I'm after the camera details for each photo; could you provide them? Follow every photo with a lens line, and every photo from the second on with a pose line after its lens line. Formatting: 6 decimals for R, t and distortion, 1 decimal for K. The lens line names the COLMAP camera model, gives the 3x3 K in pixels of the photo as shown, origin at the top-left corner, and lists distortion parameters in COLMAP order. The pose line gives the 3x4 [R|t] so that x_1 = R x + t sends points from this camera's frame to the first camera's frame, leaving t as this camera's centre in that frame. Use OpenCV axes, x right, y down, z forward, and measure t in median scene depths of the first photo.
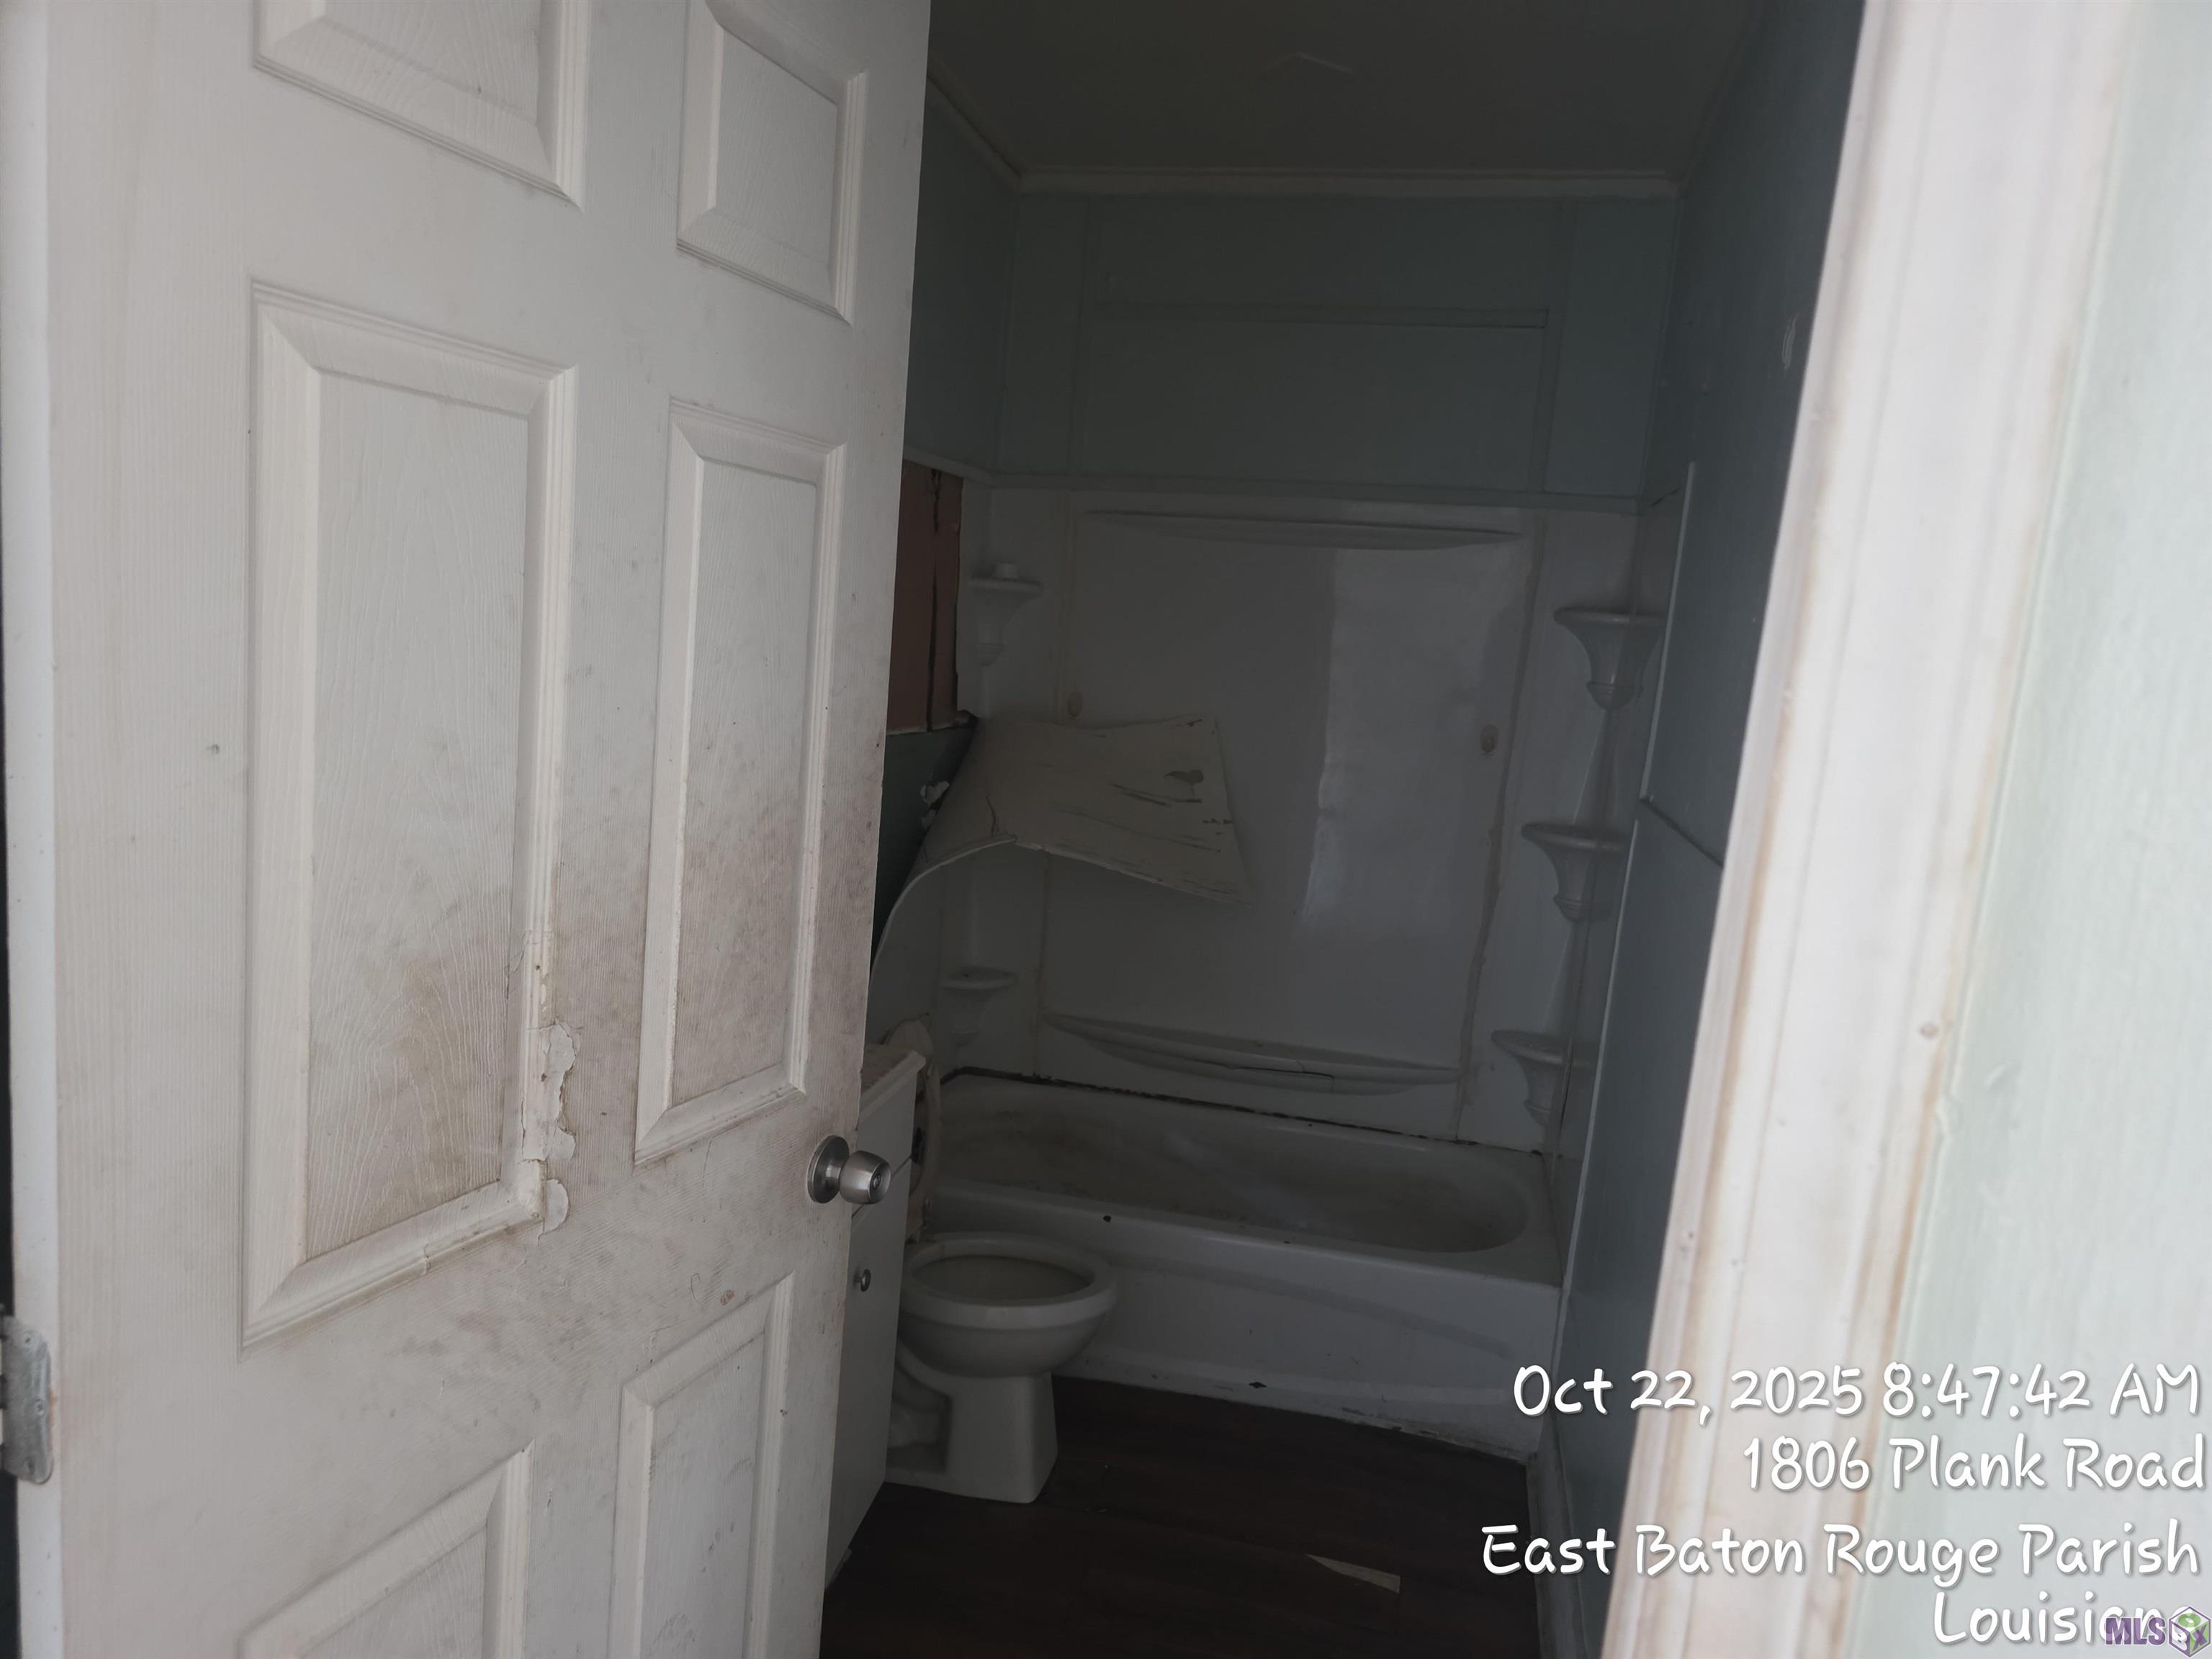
lens RADIAL K [[1491.1, 0, 1107.7], [0, 1491.1, 837.5], [0, 0, 1]] dist [0.026792, -0.021357]
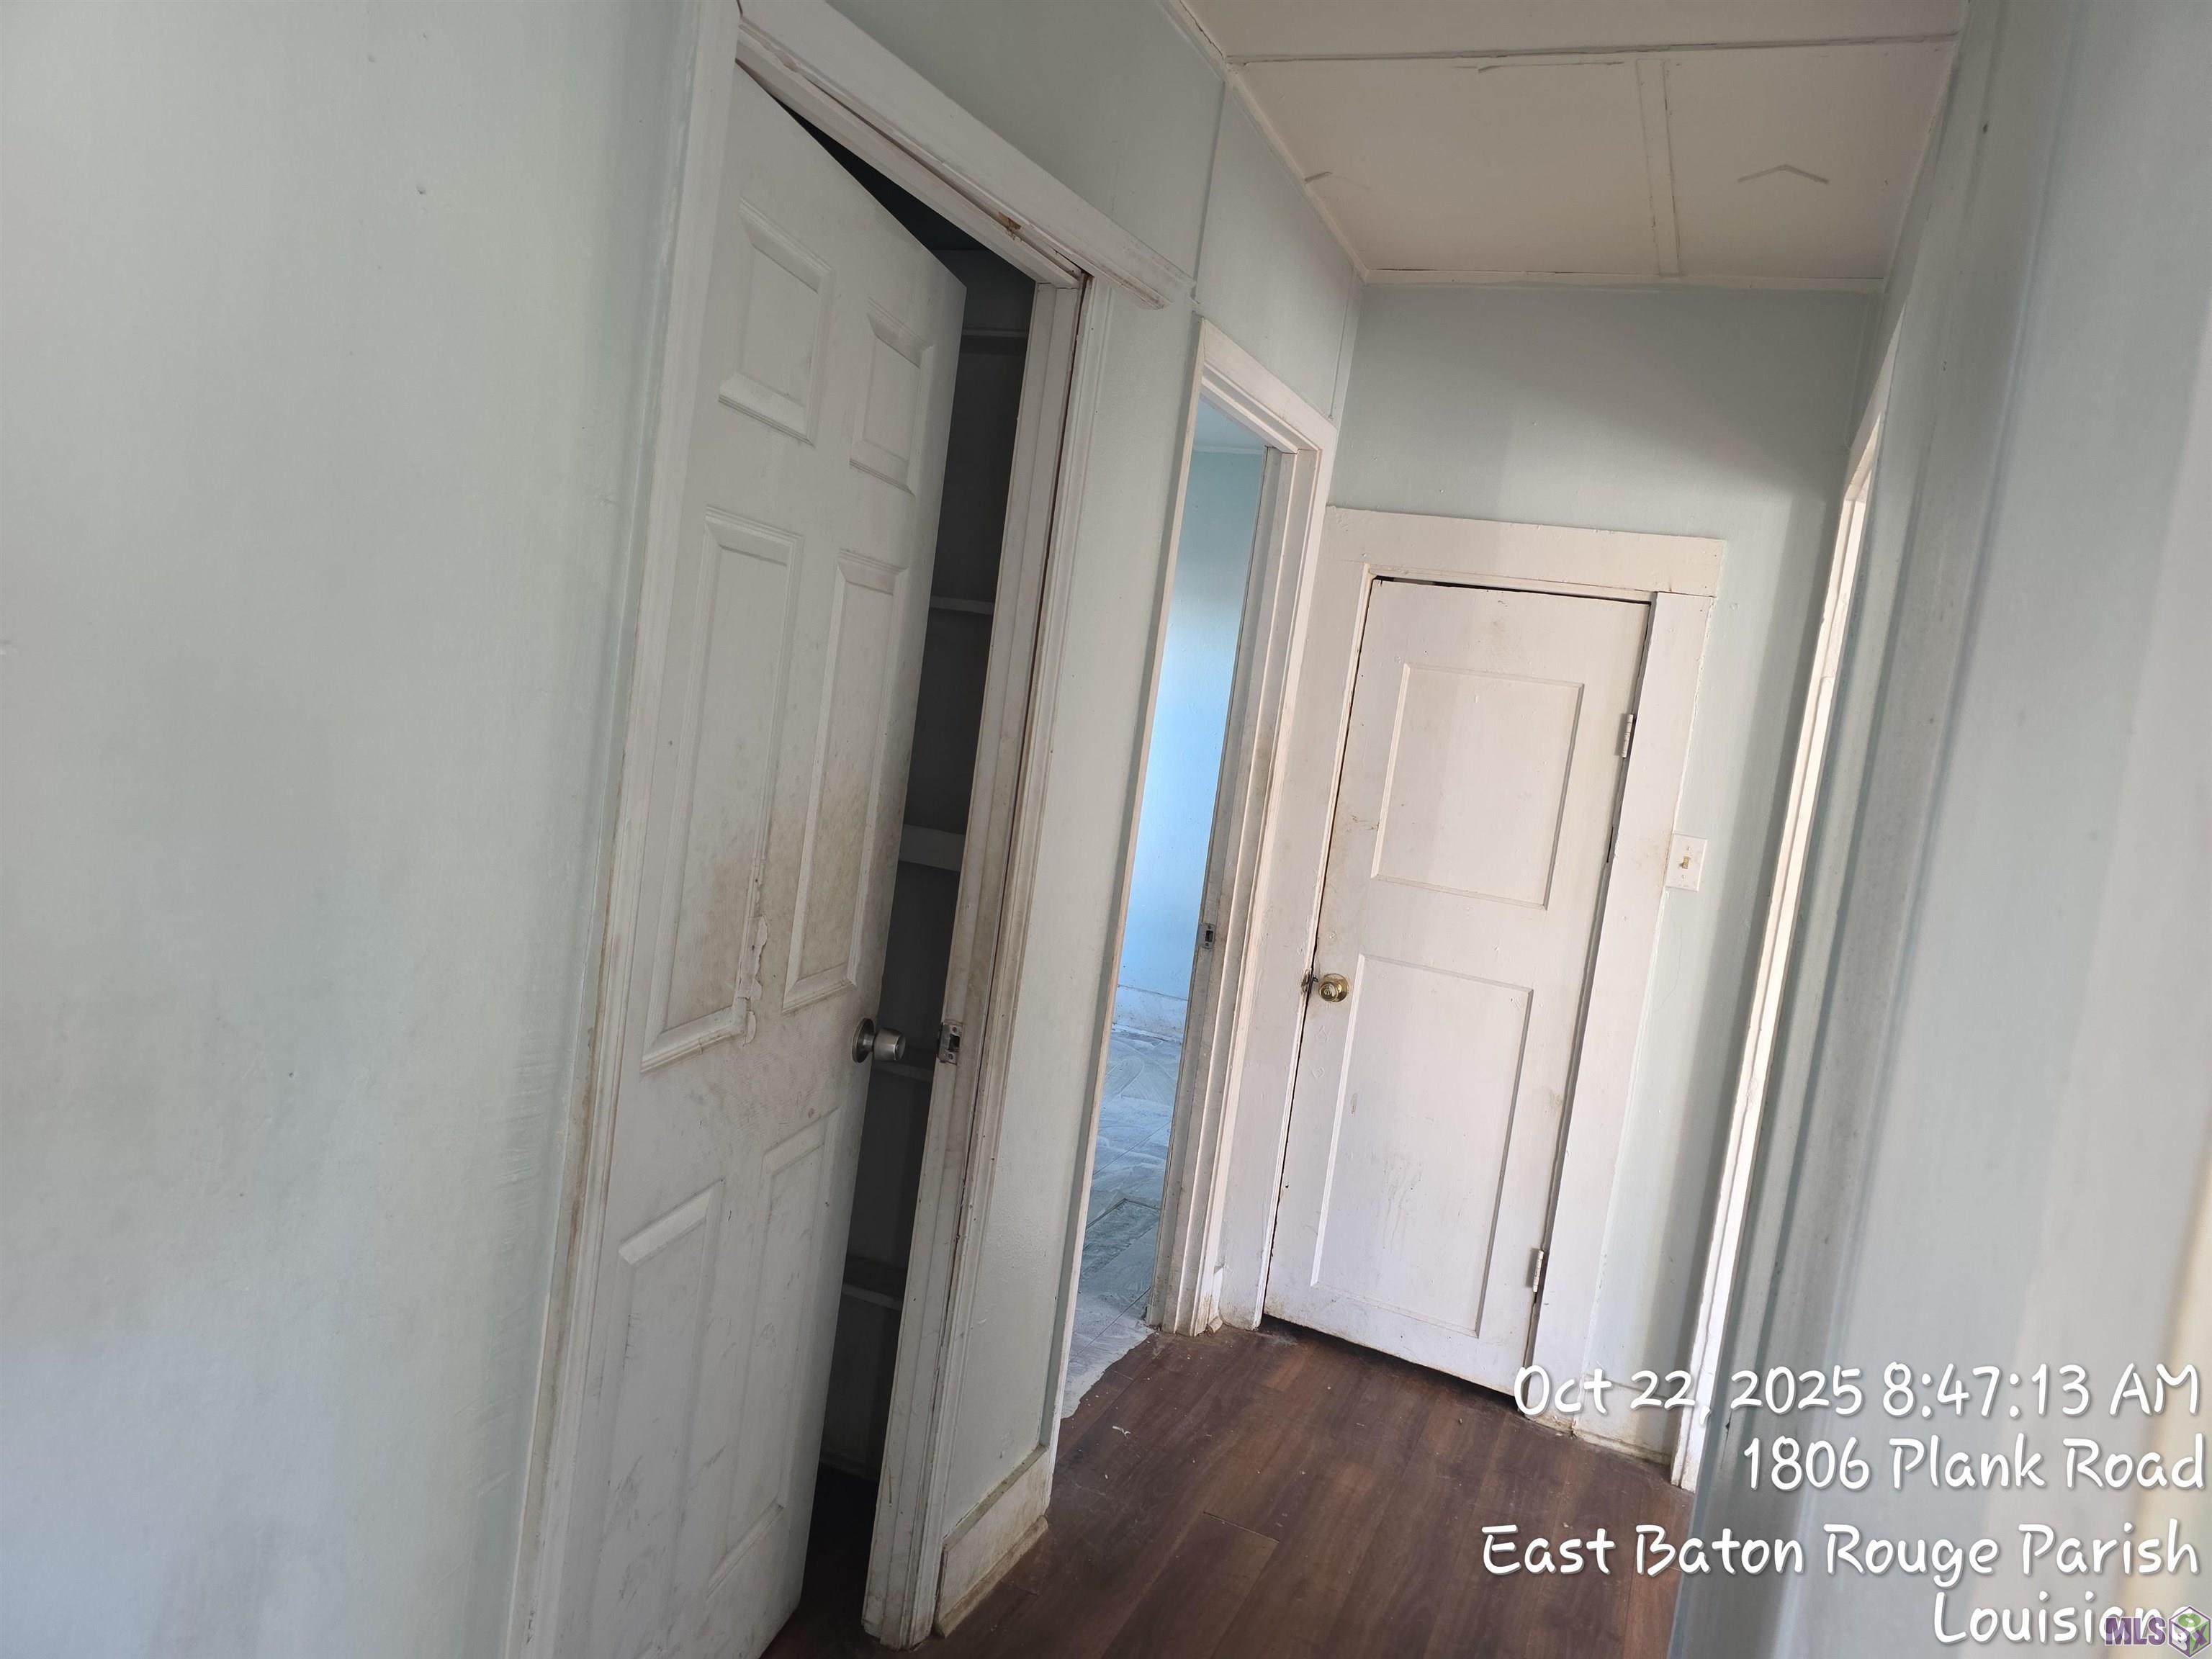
lens RADIAL K [[1491.1, 0, 1104.0], [0, 1491.1, 829.6], [0, 0, 1]] dist [0.026792, -0.021357]
pose [[0.988448, 0.022808, 0.149837, -0.221444], [-0.017783, 0.999236, -0.034794, 0.072950], [-0.150516, 0.031727, 0.988098, -0.653957]]
